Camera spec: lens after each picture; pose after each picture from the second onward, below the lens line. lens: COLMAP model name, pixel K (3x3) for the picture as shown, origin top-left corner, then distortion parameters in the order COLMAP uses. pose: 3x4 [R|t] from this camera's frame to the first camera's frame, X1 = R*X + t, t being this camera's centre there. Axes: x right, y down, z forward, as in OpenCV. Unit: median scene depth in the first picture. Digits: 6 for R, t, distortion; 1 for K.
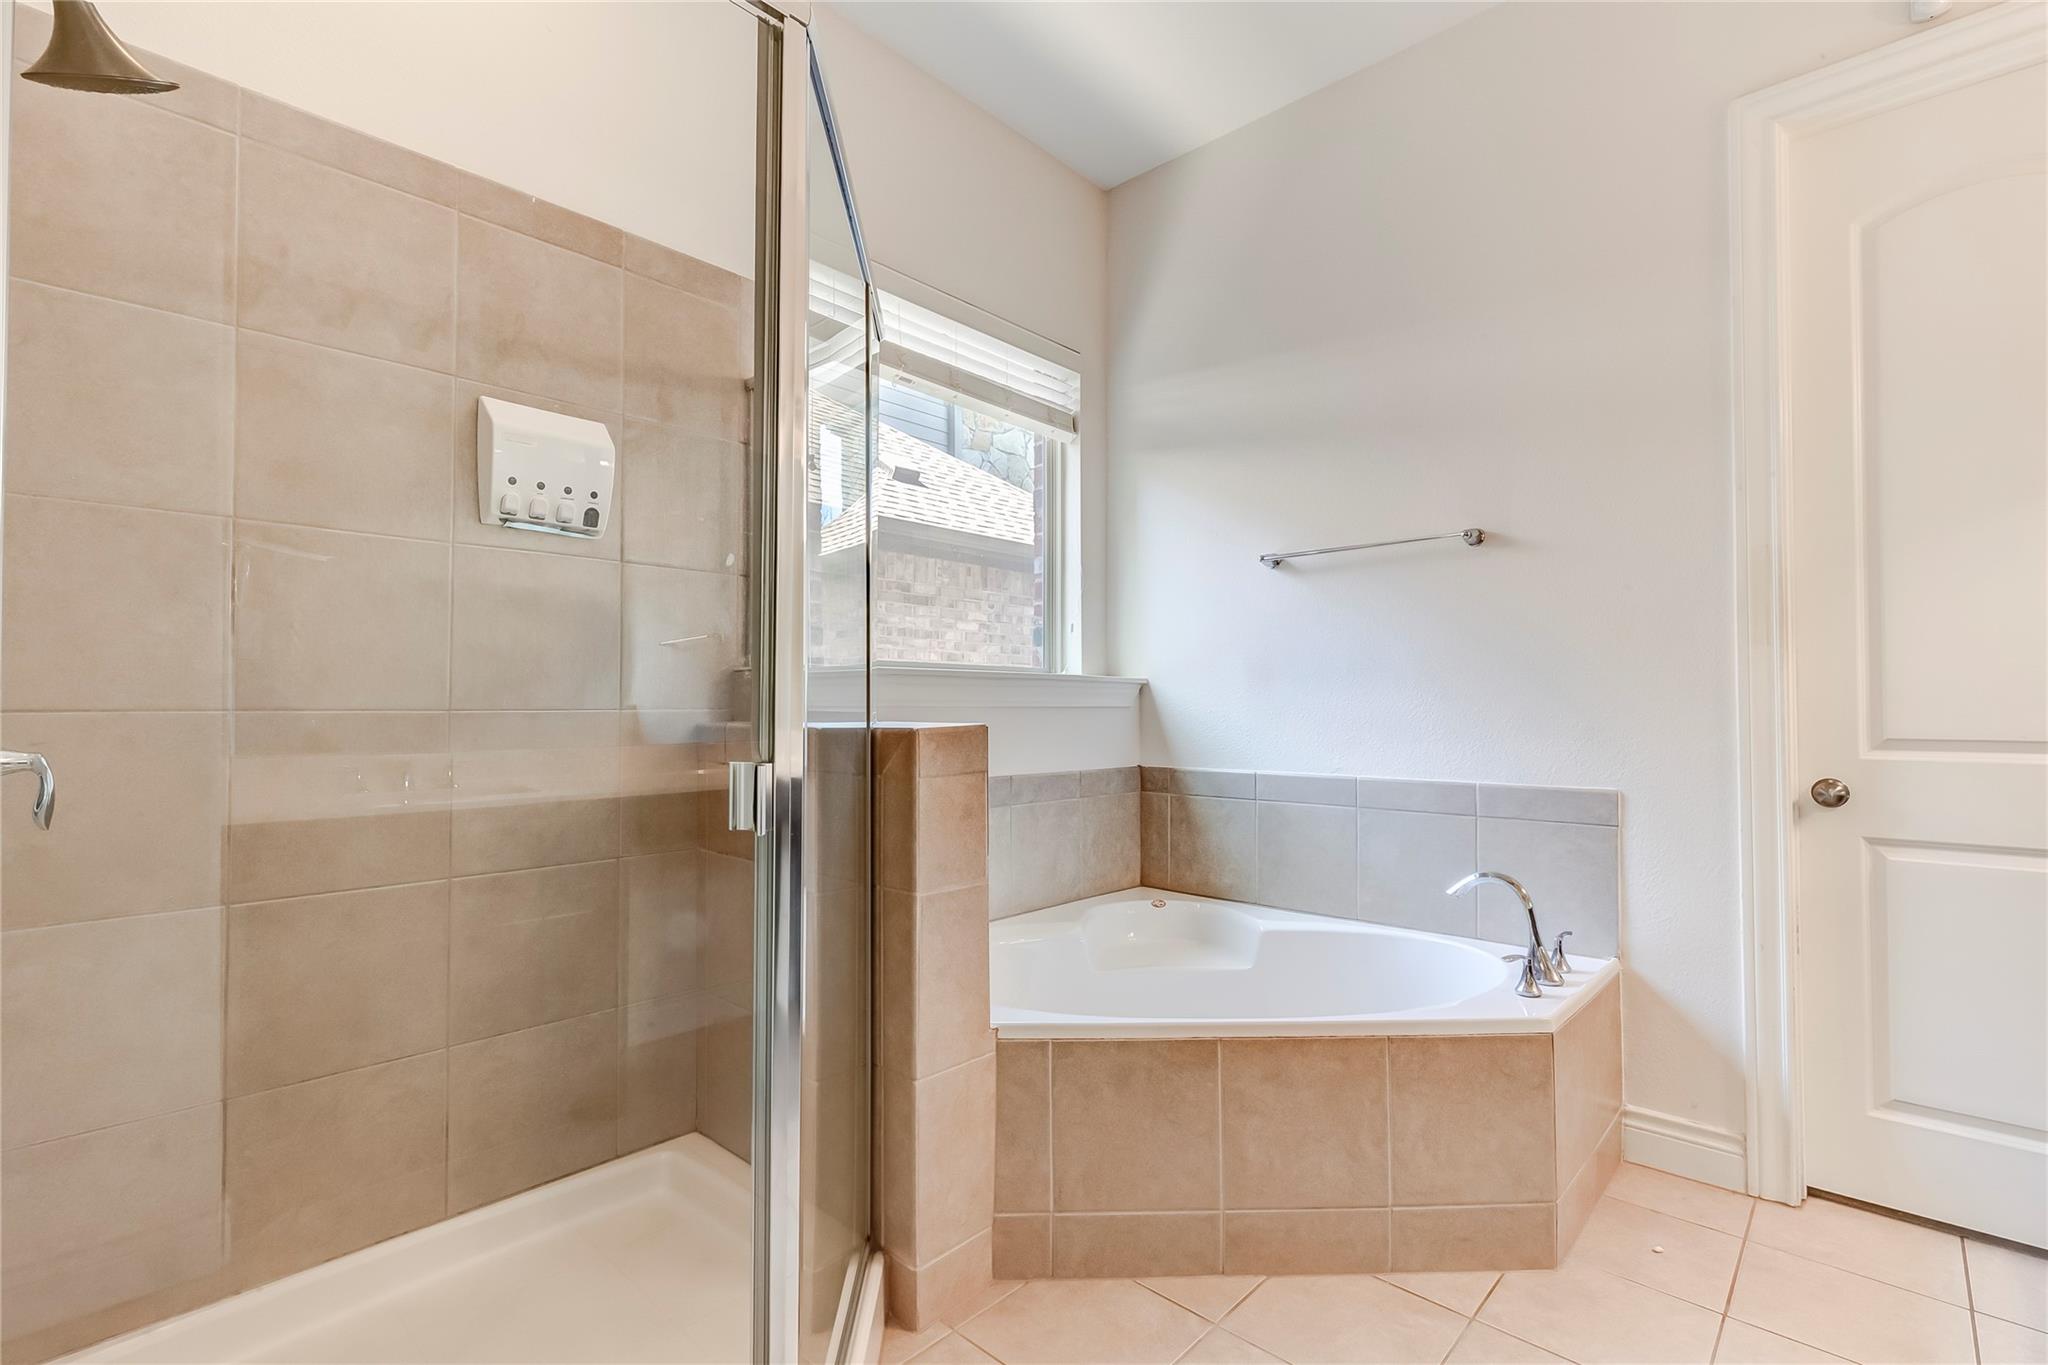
lens RADIAL K [[924.9, 0, 1029.8], [0, 924.9, 687.6], [0, 0, 1]] dist [0.006317, -0.000643]
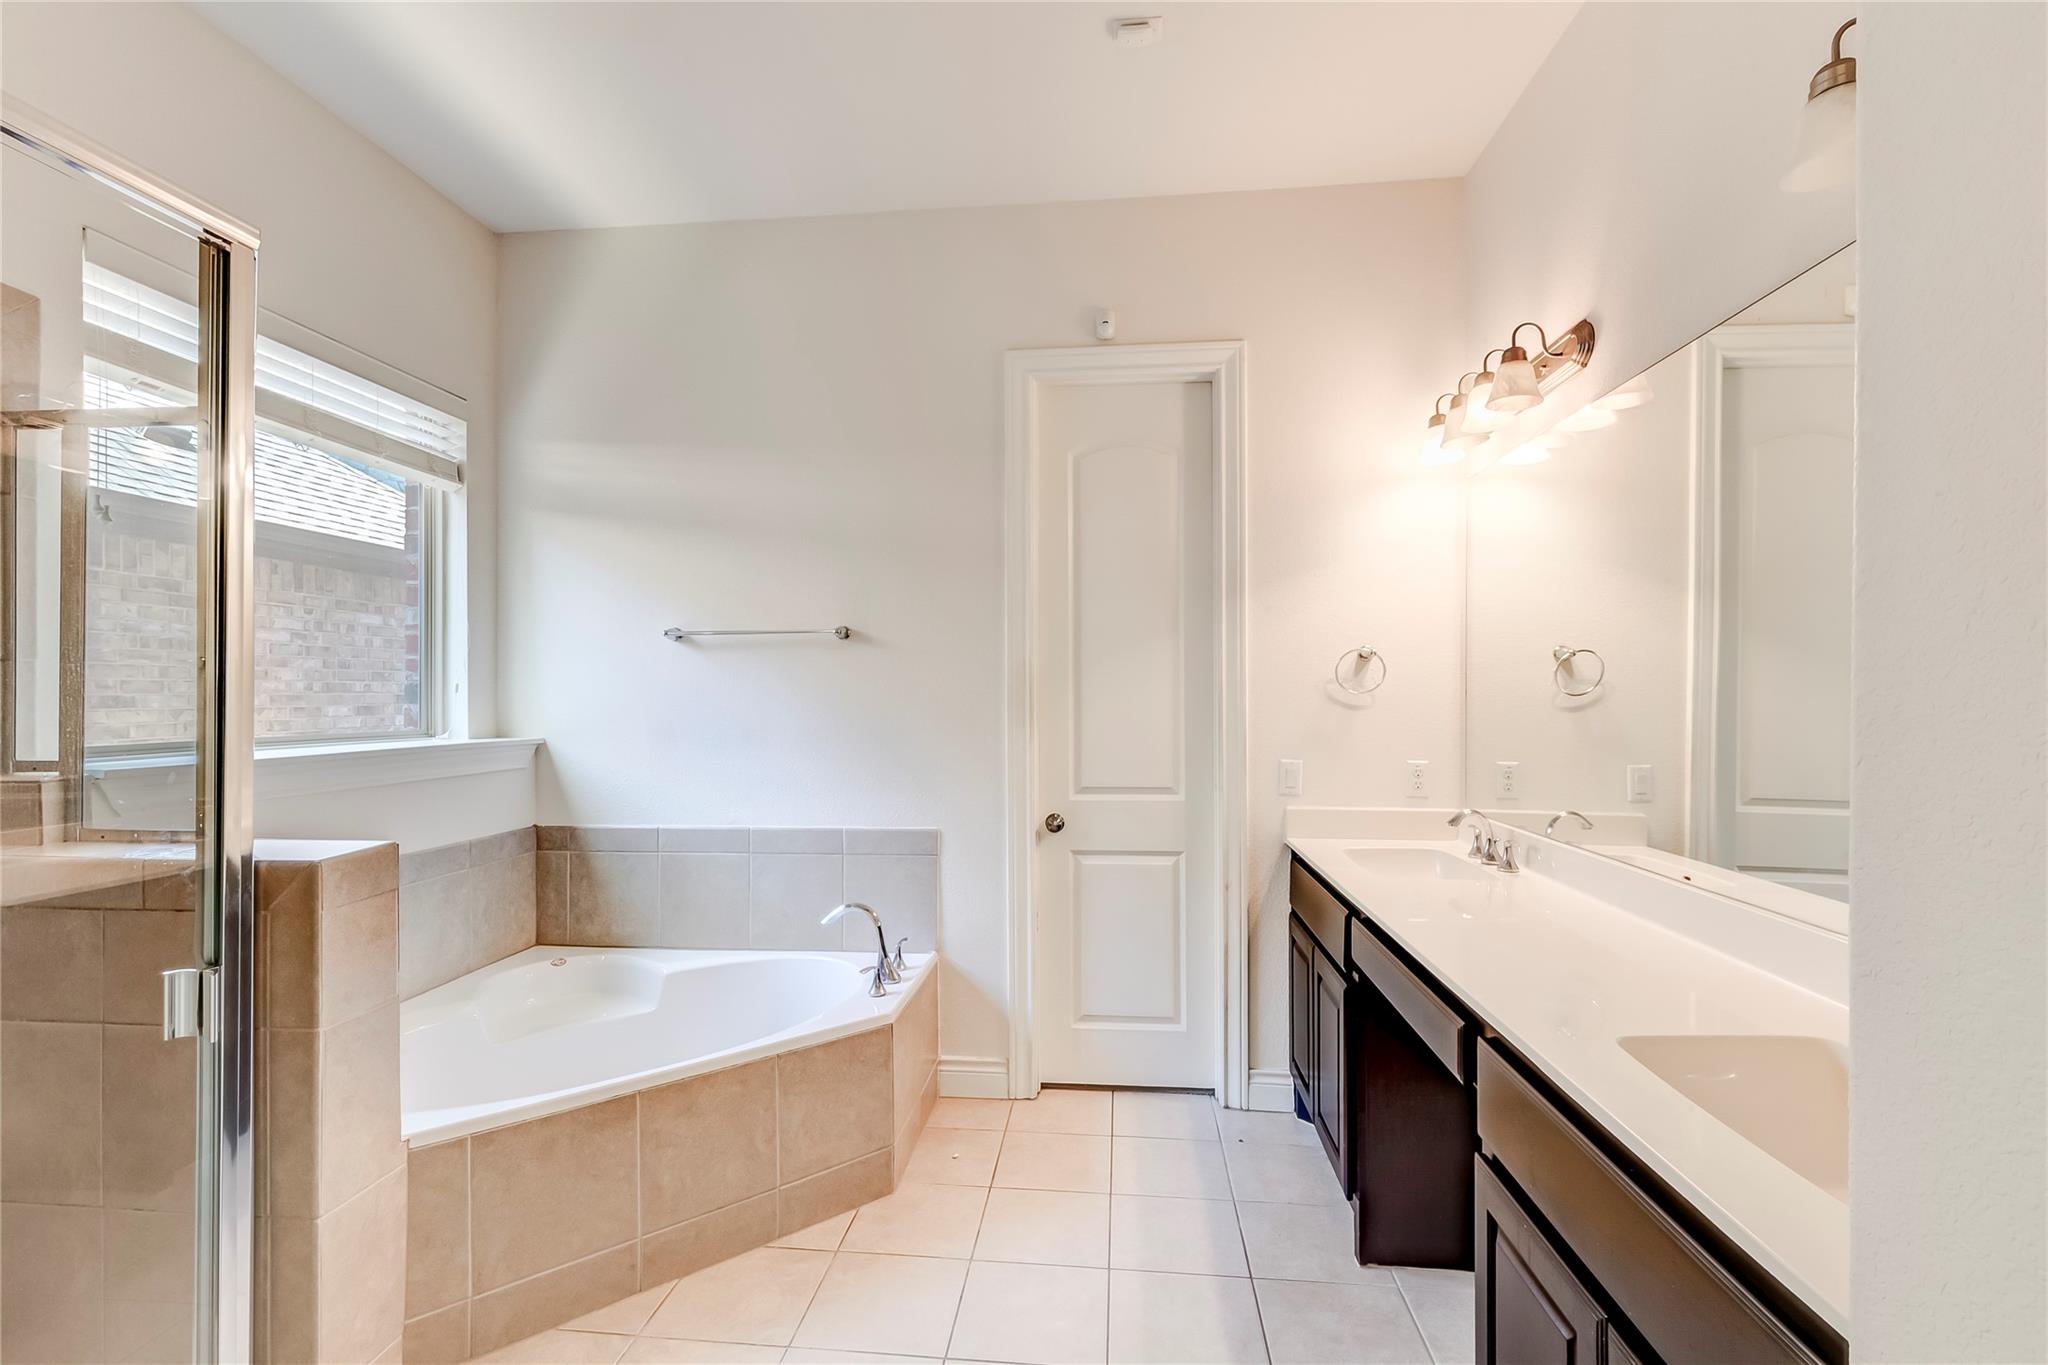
lens RADIAL K [[924.9, 0, 1023.8], [0, 924.9, 686.3], [0, 0, 1]] dist [0.006317, -0.000643]
pose [[0.802287, 0.001013, 0.596938, -0.087006], [-0.008091, 0.999925, 0.009178, -0.123067], [-0.596884, -0.012193, 0.802235, -0.184673]]
